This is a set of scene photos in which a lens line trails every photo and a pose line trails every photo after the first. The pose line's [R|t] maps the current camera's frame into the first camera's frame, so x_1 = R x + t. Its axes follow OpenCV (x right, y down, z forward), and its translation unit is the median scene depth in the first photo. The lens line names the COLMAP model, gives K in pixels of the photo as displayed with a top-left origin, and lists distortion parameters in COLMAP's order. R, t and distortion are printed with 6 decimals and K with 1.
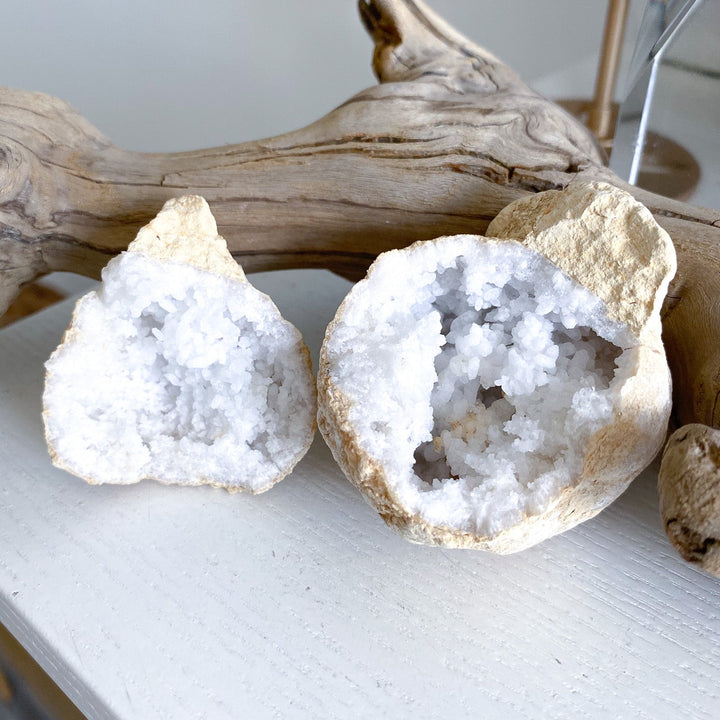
lens RADIAL K [[759.6, 0, 374.9], [0, 759.6, 343.5], [0, 0, 1]] dist [0.224672, -0.939455]
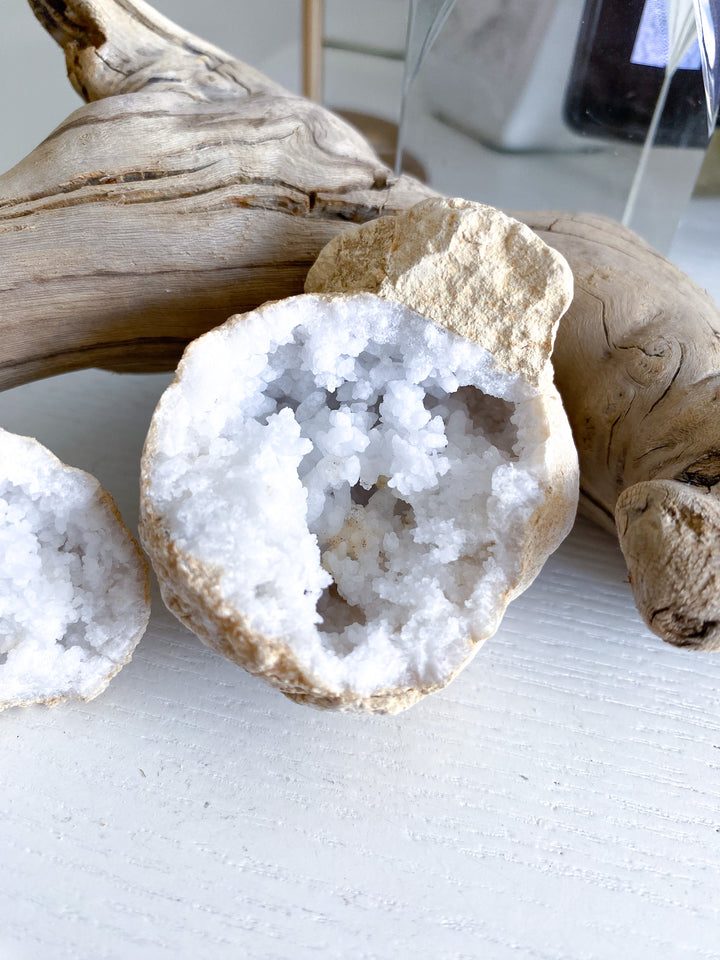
lens RADIAL K [[717.3, 0, 363.0], [0, 717.3, 468.3], [0, 0, 1]] dist [0.045803, -0.142587]
pose [[0.911277, -0.255223, 0.323163, -0.090670], [0.205711, 0.961980, 0.179661, -0.094958], [-0.356730, -0.097243, 0.929133, 0.326363]]
